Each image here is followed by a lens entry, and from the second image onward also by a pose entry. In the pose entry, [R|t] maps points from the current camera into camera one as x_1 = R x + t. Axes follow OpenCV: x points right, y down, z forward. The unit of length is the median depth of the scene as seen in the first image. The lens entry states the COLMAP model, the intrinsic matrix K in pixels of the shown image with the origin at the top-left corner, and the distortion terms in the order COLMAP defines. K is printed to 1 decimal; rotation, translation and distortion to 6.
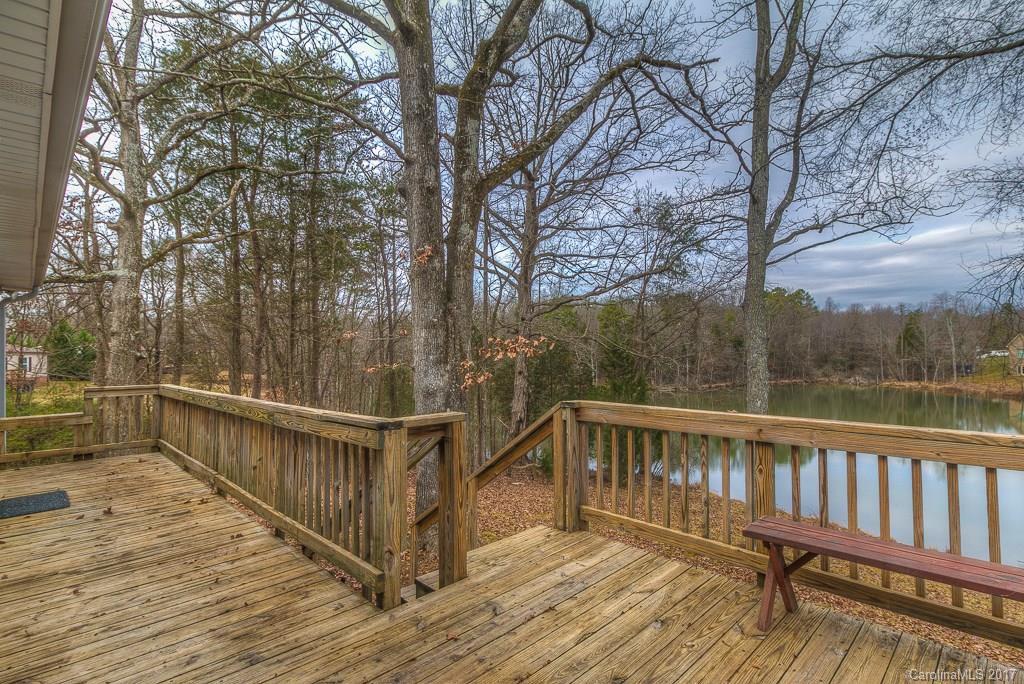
lens RADIAL K [[501.8, 0, 526.0], [0, 501.8, 356.9], [0, 0, 1]] dist [0.005059, -0.000147]
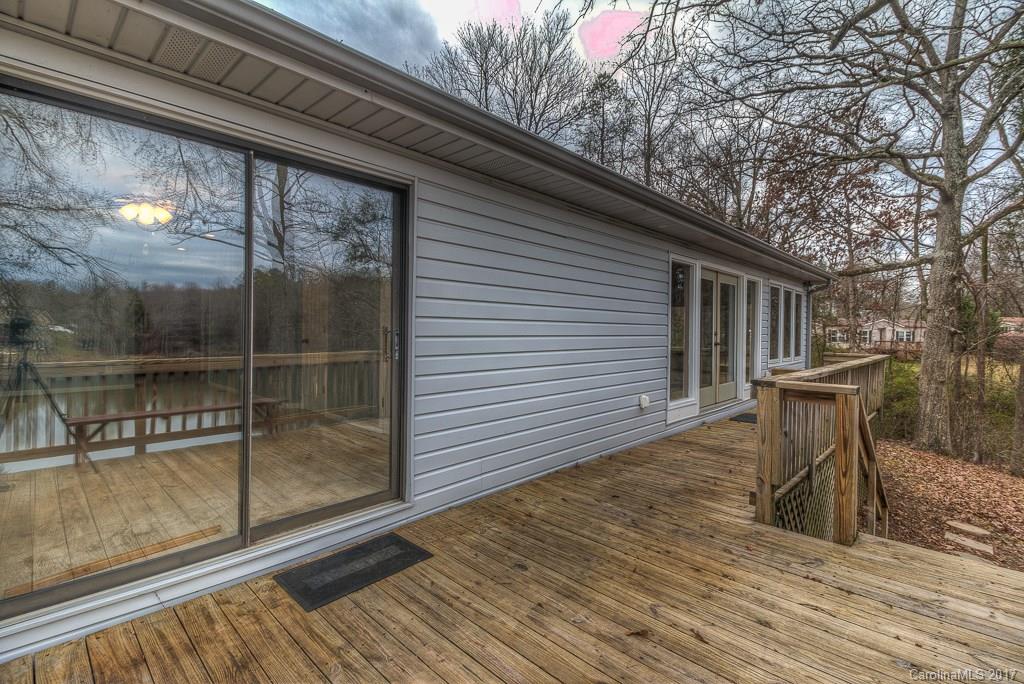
lens RADIAL K [[464.9, 0, 514.5], [0, 464.9, 335.0], [0, 0, 1]] dist [0.005513, 0.000294]
pose [[0.019152, 0.022212, -0.999570, 0.895797], [-0.014913, 0.999648, 0.021928, -0.007098], [0.999705, 0.014487, 0.019477, 0.313125]]
